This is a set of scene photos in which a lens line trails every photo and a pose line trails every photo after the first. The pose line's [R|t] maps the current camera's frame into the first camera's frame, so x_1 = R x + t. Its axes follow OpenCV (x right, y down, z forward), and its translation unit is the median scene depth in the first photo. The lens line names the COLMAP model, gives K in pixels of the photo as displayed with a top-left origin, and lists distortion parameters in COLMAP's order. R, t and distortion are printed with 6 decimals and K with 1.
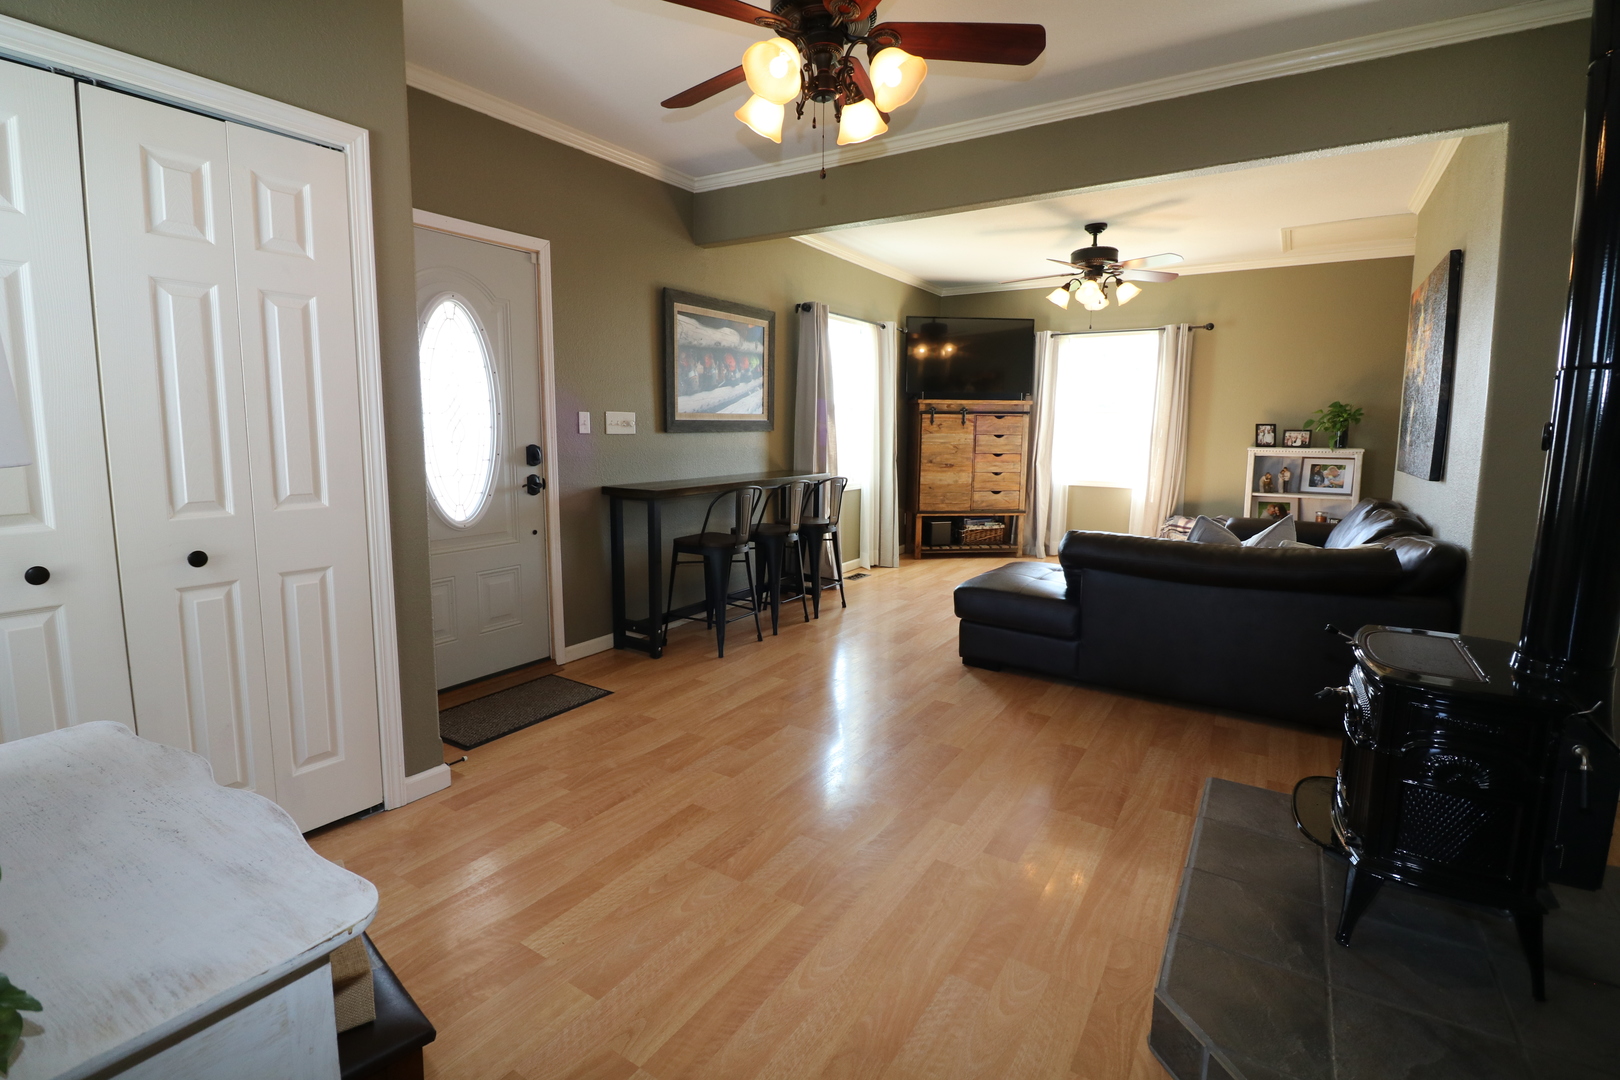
lens RADIAL K [[749.1, 0, 787.3], [0, 749.1, 521.7], [0, 0, 1]] dist [-0.002492, -0.011287]
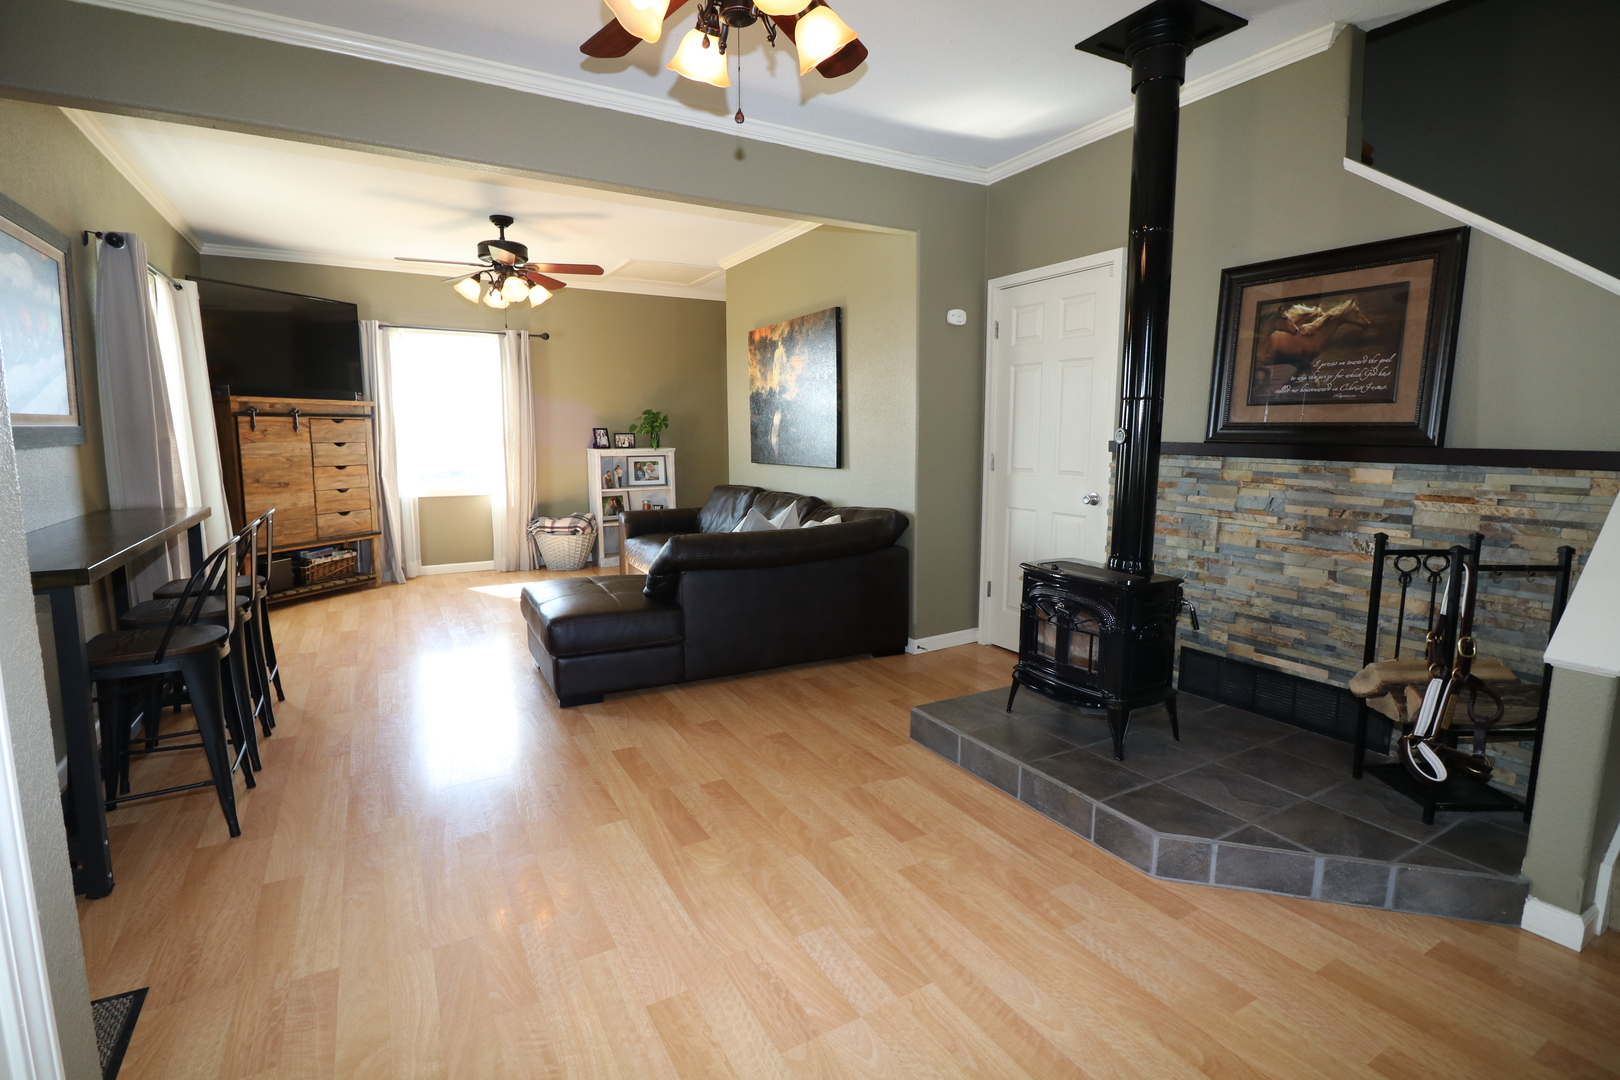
lens RADIAL K [[749.1, 0, 793.7], [0, 749.1, 523.3], [0, 0, 1]] dist [-0.002492, -0.011287]
pose [[0.459464, -0.114148, 0.880831, -0.250744], [0.115921, 0.990932, 0.067949, -0.032216], [-0.880600, 0.070887, 0.468529, 0.227676]]
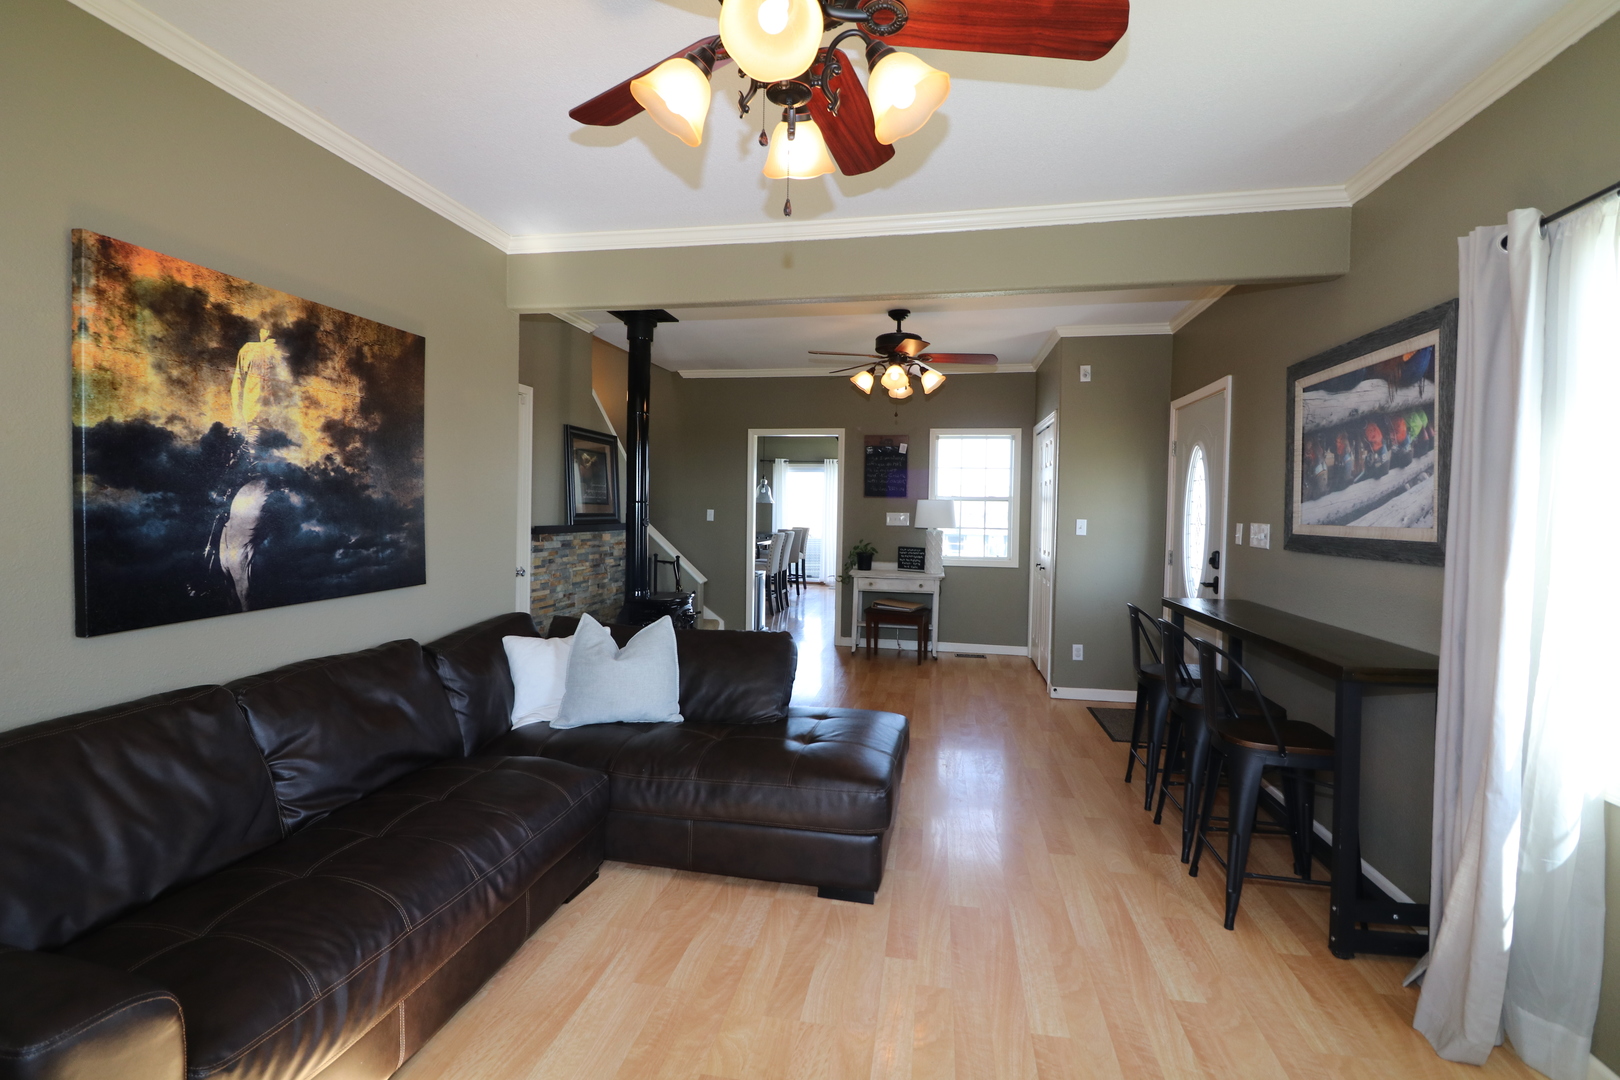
lens RADIAL K [[749.1, 0, 793.7], [0, 749.1, 526.0], [0, 0, 1]] dist [-0.002492, -0.011287]
pose [[-0.923632, -0.009873, -0.383152, 0.446091], [-0.069497, 0.987412, 0.142086, -0.161119], [0.376926, 0.157863, -0.912692, 1.118121]]
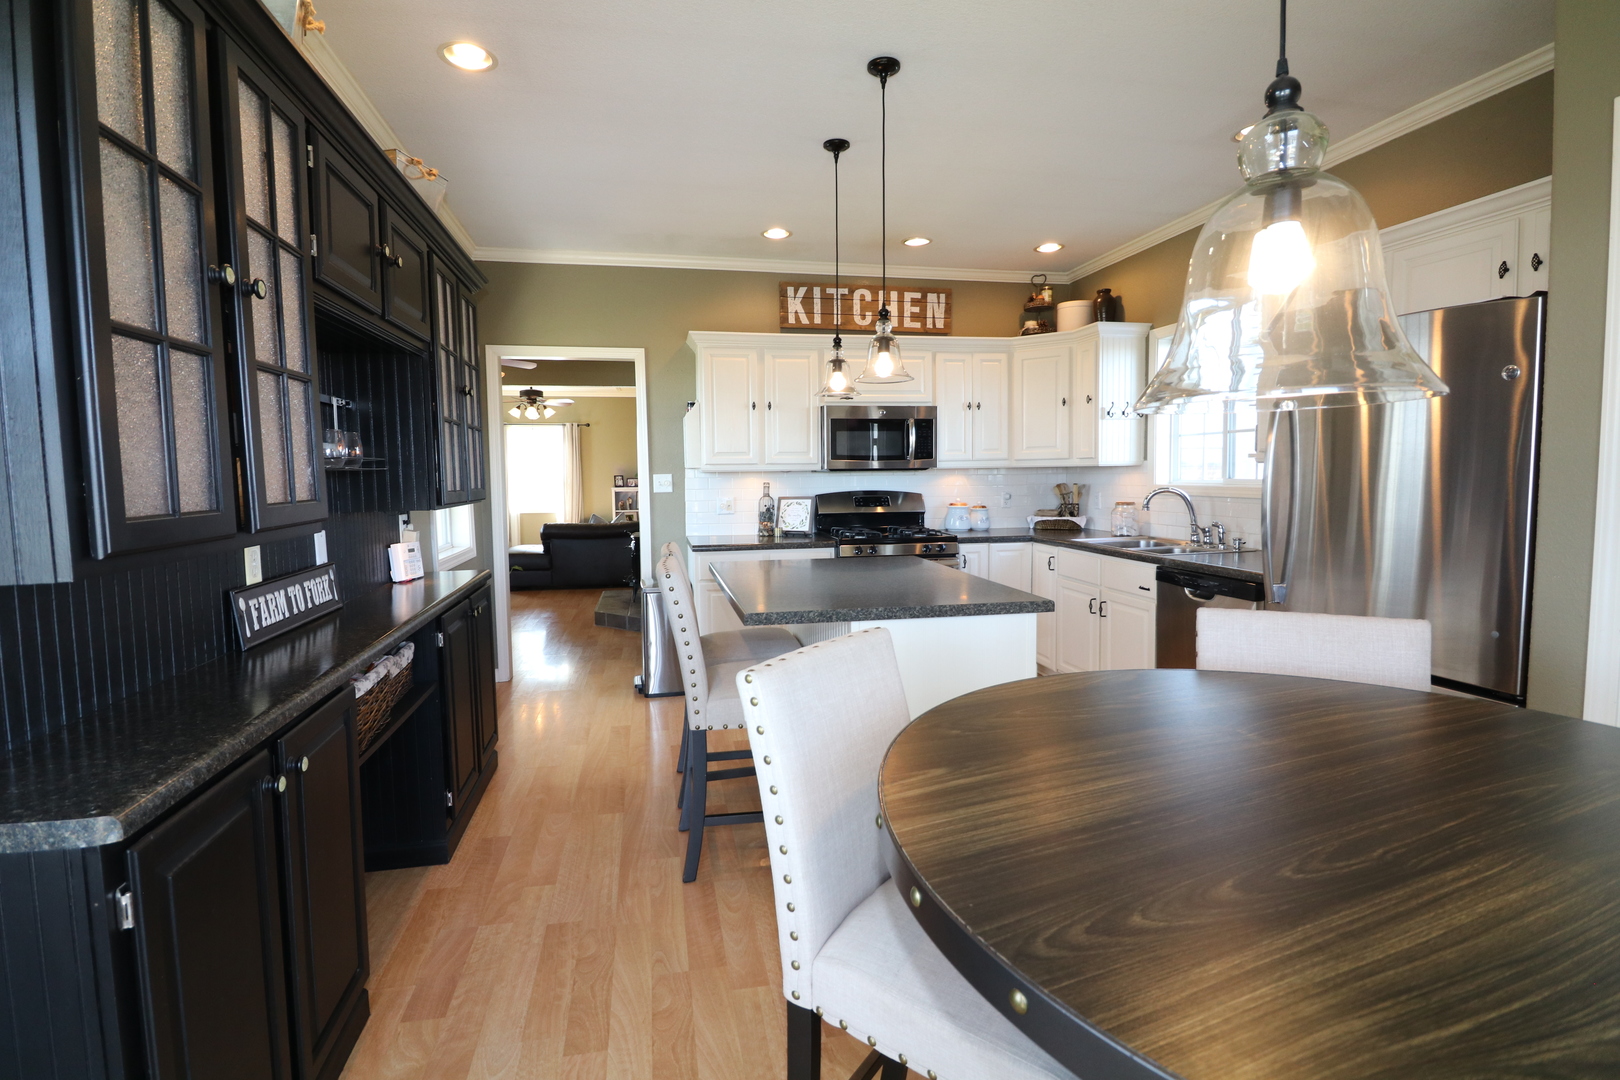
lens RADIAL K [[749.1, 0, 791.8], [0, 749.1, 523.0], [0, 0, 1]] dist [-0.002492, -0.011287]
pose [[0.717881, -0.061674, 0.693428, -0.424651], [0.102475, 0.994579, -0.017630, 0.078899], [-0.688582, 0.083715, 0.720310, -0.755217]]
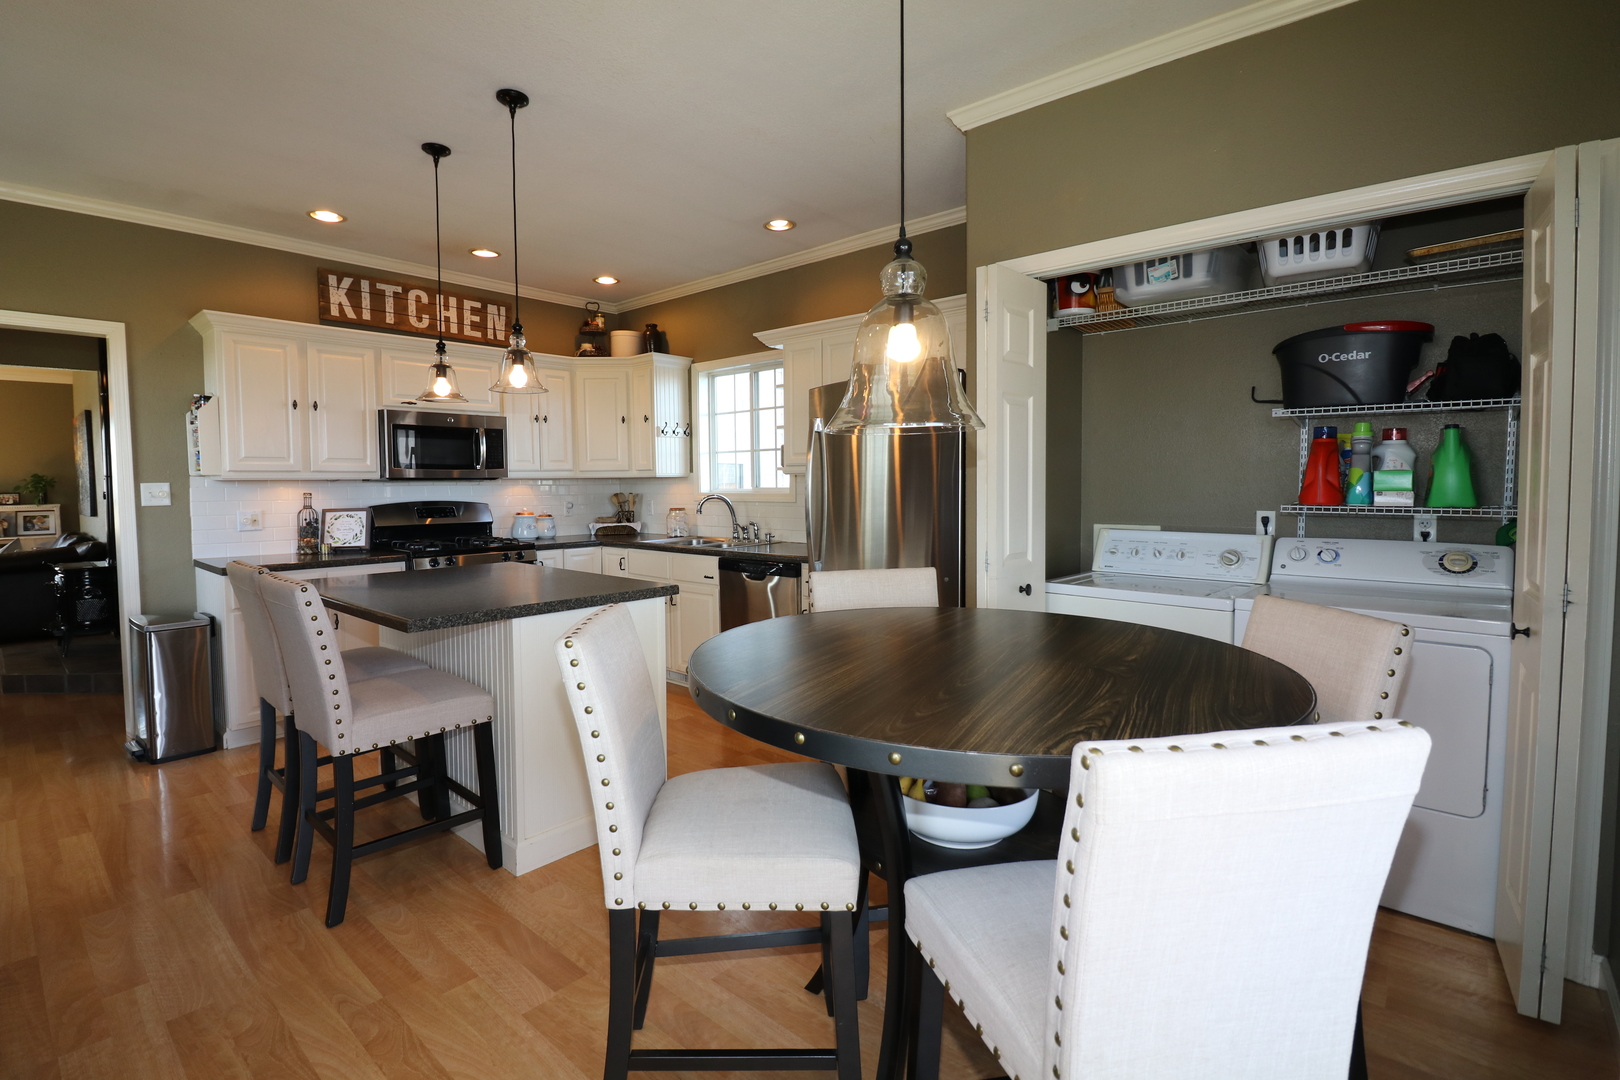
lens RADIAL K [[749.1, 0, 791.0], [0, 749.1, 520.0], [0, 0, 1]] dist [-0.002492, -0.011287]
pose [[0.147331, -0.057472, 0.987416, -0.513317], [0.132471, 0.990463, 0.037883, 0.077433], [-0.980176, 0.125223, 0.153539, -0.710045]]
